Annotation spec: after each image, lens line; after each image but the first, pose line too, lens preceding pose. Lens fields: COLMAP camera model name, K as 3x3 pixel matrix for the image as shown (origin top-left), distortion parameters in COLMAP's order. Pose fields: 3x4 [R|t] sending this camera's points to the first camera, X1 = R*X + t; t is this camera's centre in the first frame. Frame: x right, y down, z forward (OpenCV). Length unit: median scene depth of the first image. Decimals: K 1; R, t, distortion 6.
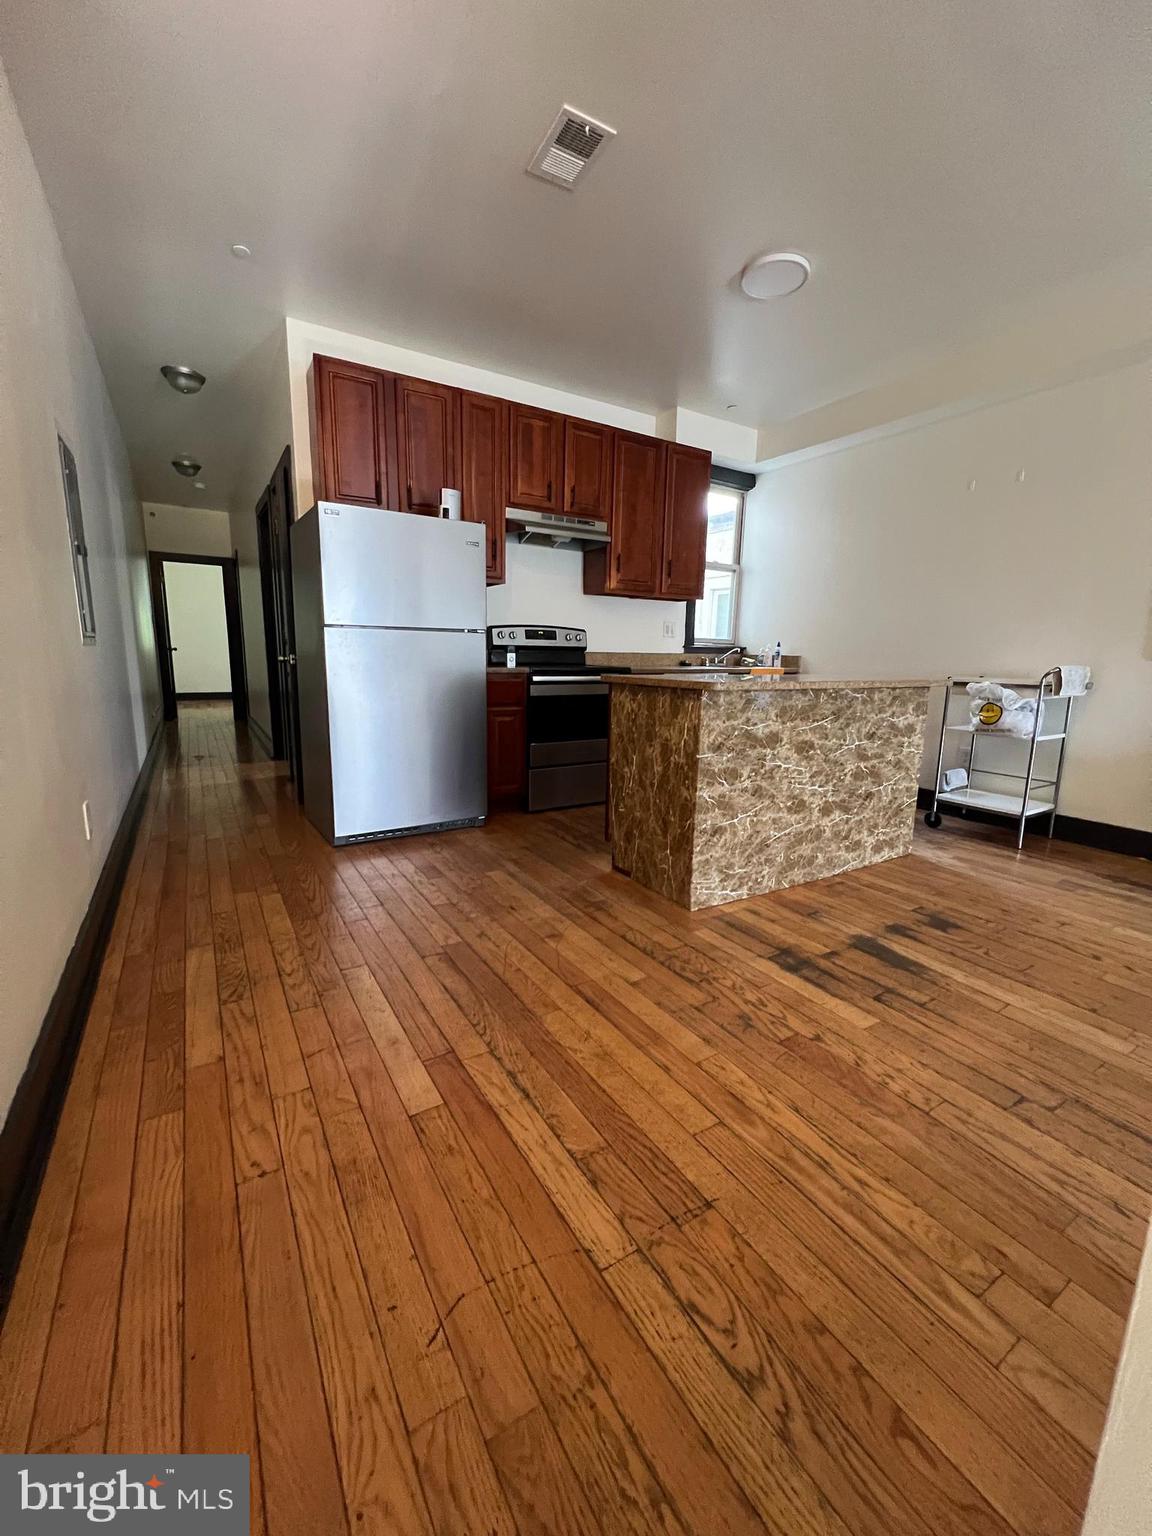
lens RADIAL K [[616.4, 0, 576.1], [0, 616.4, 766.5], [0, 0, 1]] dist [-0.002110, -0.002114]
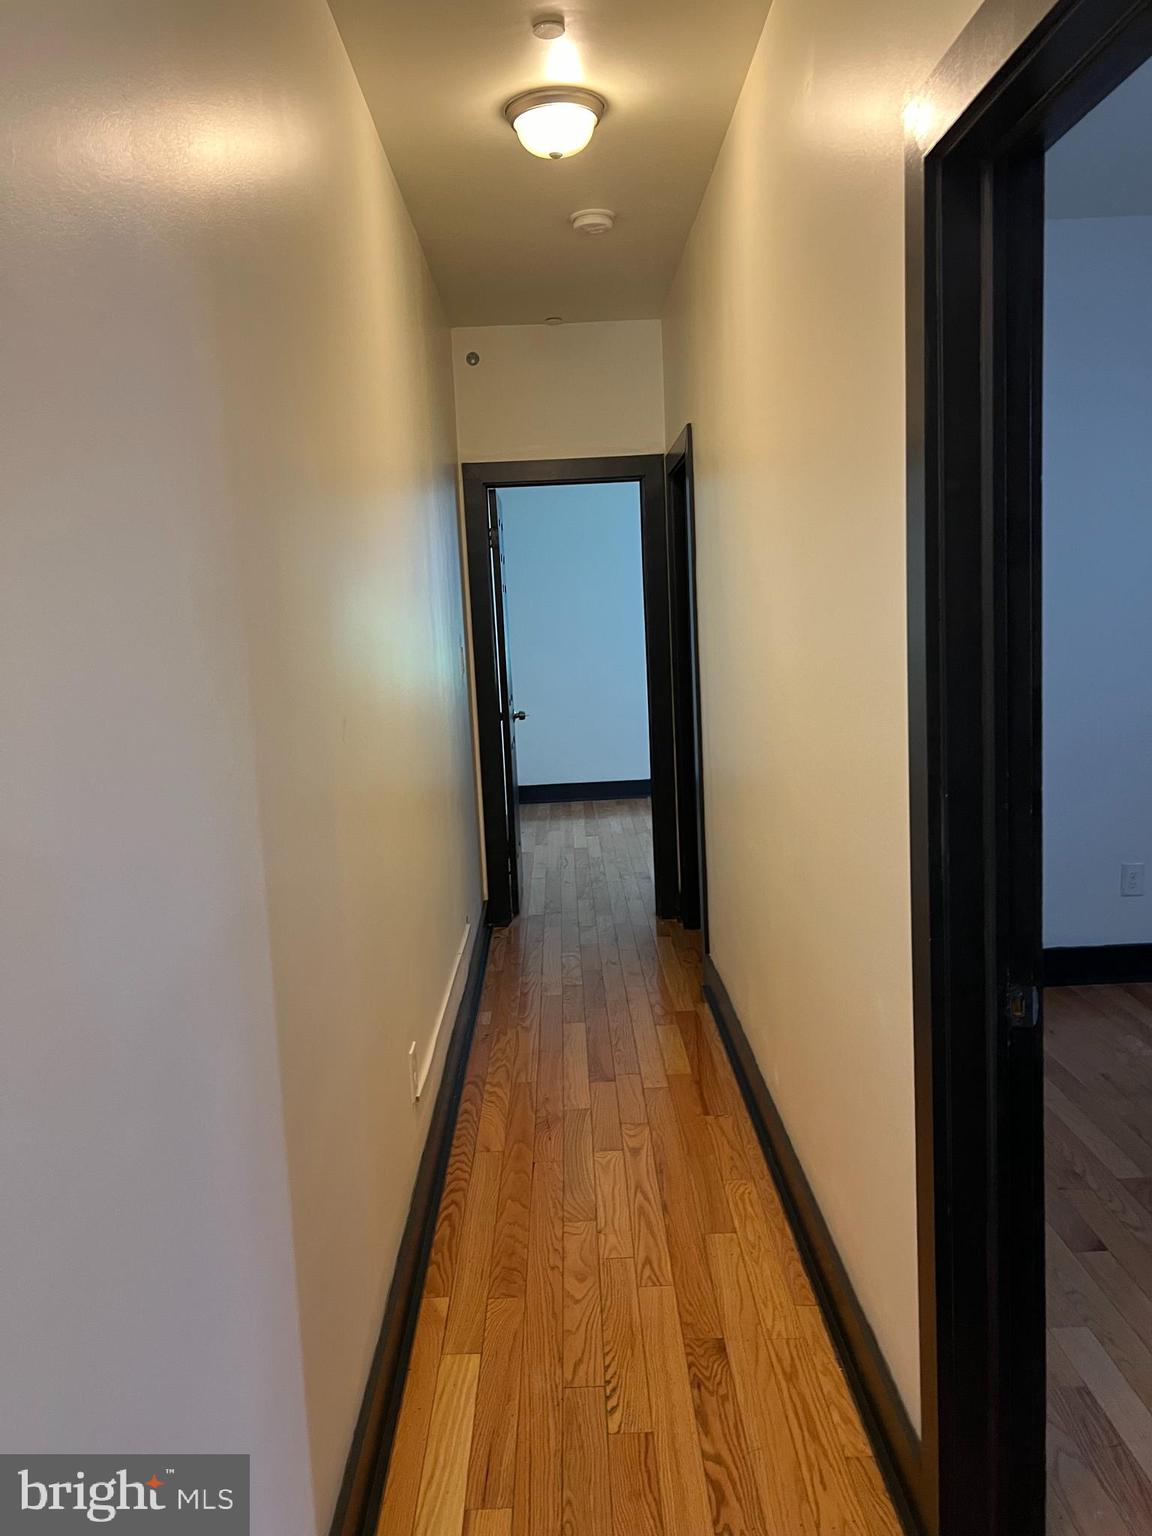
lens RADIAL K [[1170.3, 0, 576.0], [0, 1170.3, 766.8], [0, 0, 1]] dist [0.048653, -0.063376]
pose [[0.853408, 0.009799, -0.521152, -0.556525], [-0.028432, 0.999210, -0.027770, -0.310852], [0.520468, 0.038517, 0.853012, 0.910388]]
